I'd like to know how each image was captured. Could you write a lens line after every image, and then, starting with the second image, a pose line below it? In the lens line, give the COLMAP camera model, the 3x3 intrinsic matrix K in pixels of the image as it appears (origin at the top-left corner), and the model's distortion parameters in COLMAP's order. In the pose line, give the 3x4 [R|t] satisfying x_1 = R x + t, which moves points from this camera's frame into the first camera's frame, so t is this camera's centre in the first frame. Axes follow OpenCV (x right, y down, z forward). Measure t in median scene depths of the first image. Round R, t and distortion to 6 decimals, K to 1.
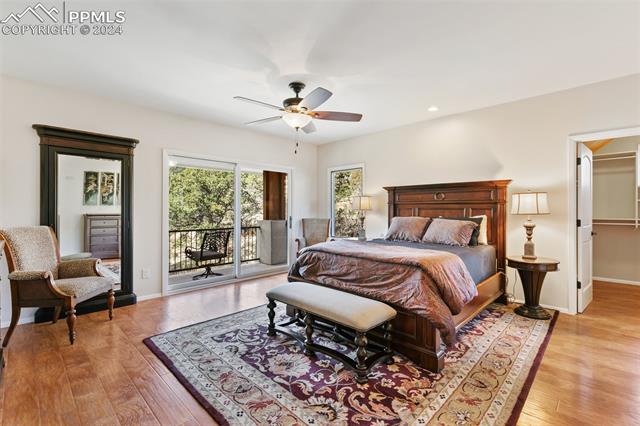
lens RADIAL K [[289.0, 0, 319.9], [0, 289.0, 210.9], [0, 0, 1]] dist [0.007259, -0.001123]
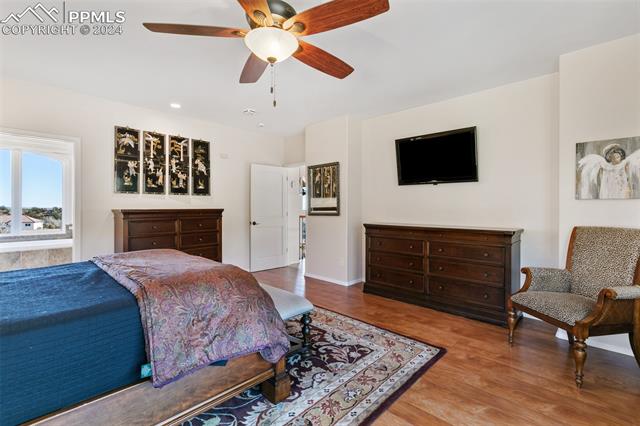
lens RADIAL K [[289.0, 0, 320.2], [0, 289.0, 210.2], [0, 0, 1]] dist [0.007259, -0.001123]
pose [[-0.999942, -0.003527, -0.010190, -0.207147], [-0.003532, 0.999994, 0.000422, 0.008484], [0.010188, 0.000458, -0.999948, 1.919783]]
